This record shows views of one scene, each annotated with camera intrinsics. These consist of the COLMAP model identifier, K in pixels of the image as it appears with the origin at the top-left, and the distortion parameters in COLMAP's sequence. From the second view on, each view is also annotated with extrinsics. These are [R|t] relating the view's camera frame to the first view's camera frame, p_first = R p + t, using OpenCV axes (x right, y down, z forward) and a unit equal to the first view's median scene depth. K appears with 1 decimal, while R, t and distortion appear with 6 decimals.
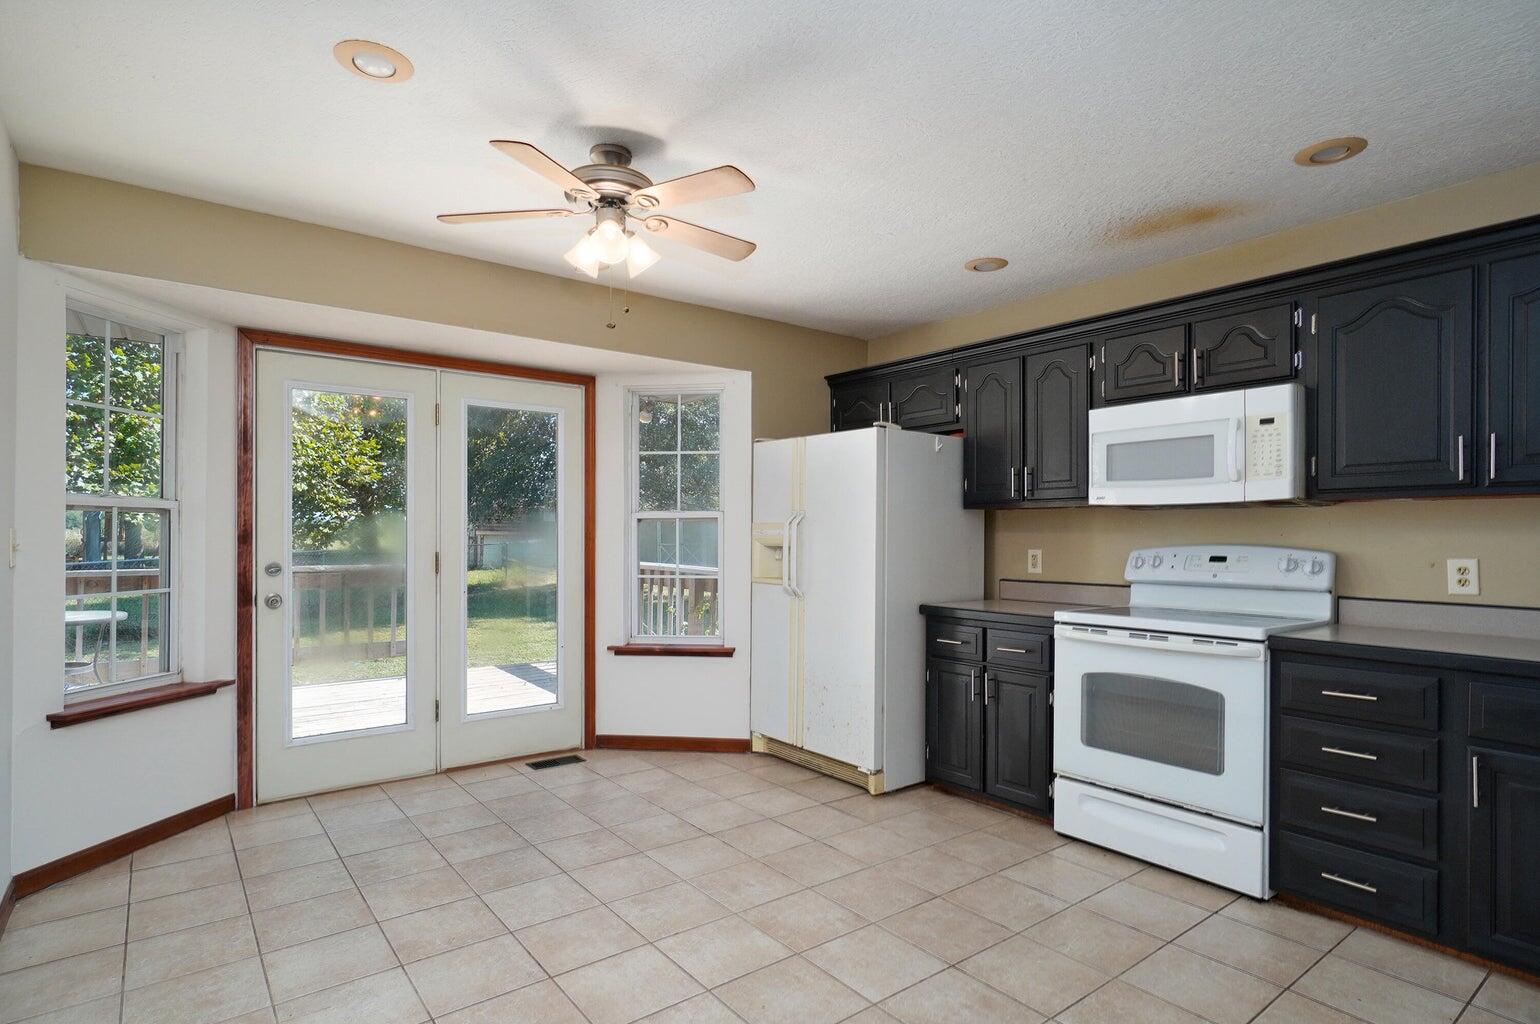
lens RADIAL K [[785.7, 0, 763.9], [0, 785.7, 521.2], [0, 0, 1]] dist [-0.015611, 0.001454]
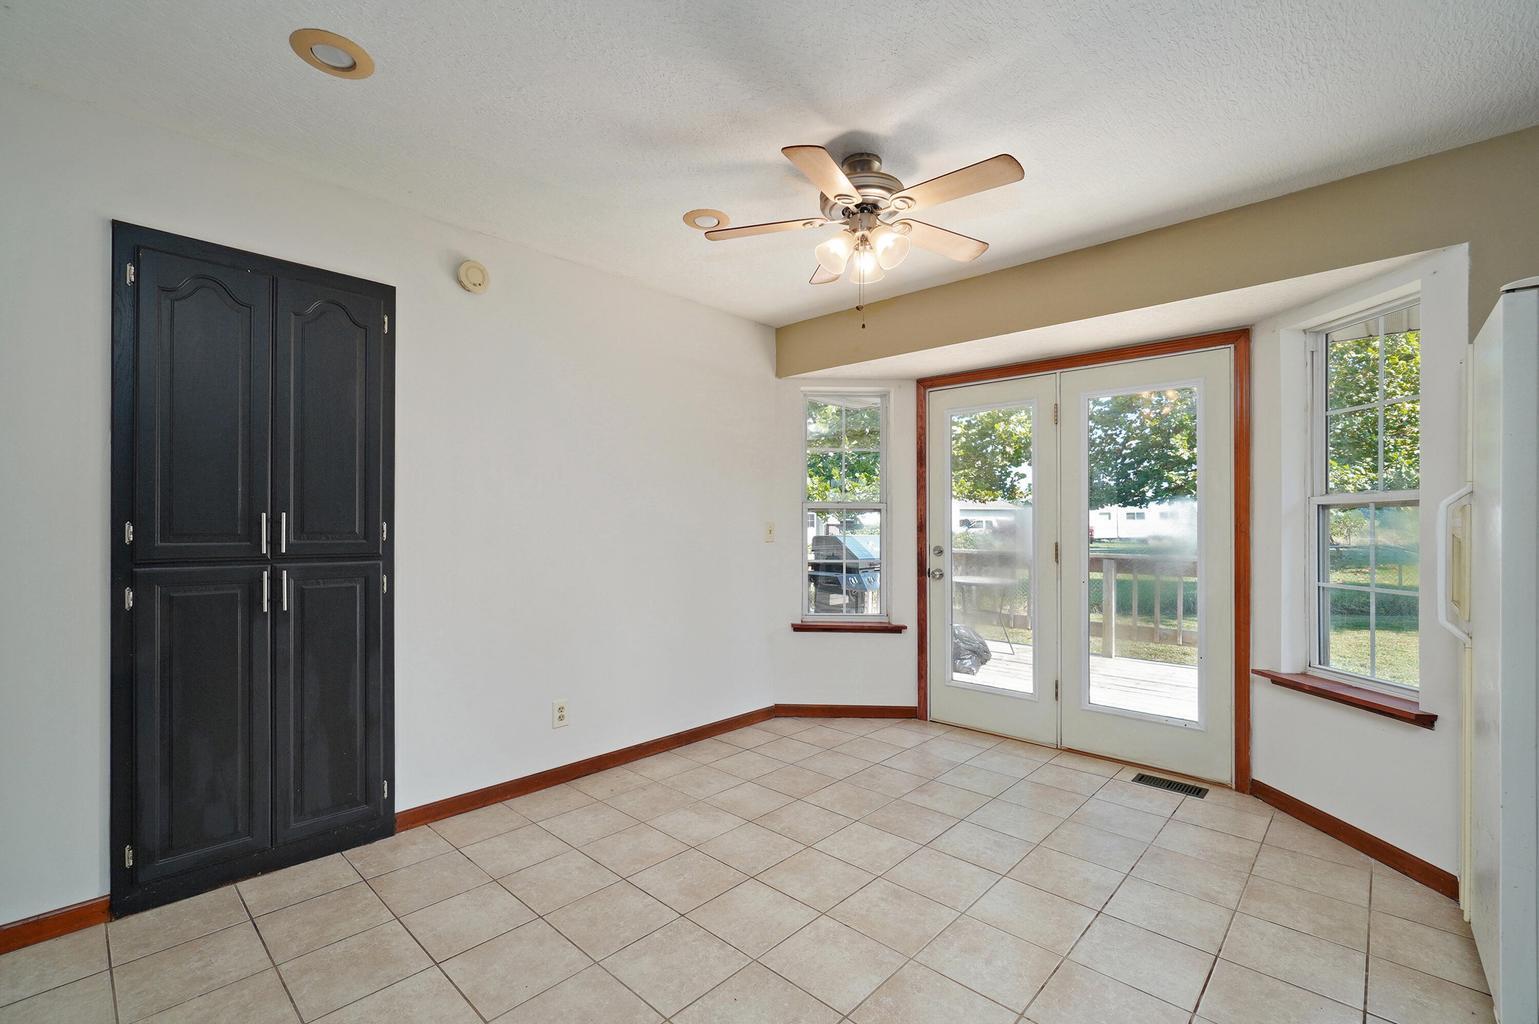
lens RADIAL K [[674.6, 0, 762.8], [0, 674.6, 520.1], [0, 0, 1]] dist [-0.002153, 0.000146]
pose [[0.159774, -0.008179, -0.987120, 0.486491], [0.012885, 0.999898, -0.006199, 0.010965], [0.987069, -0.011729, 0.159863, 0.514548]]
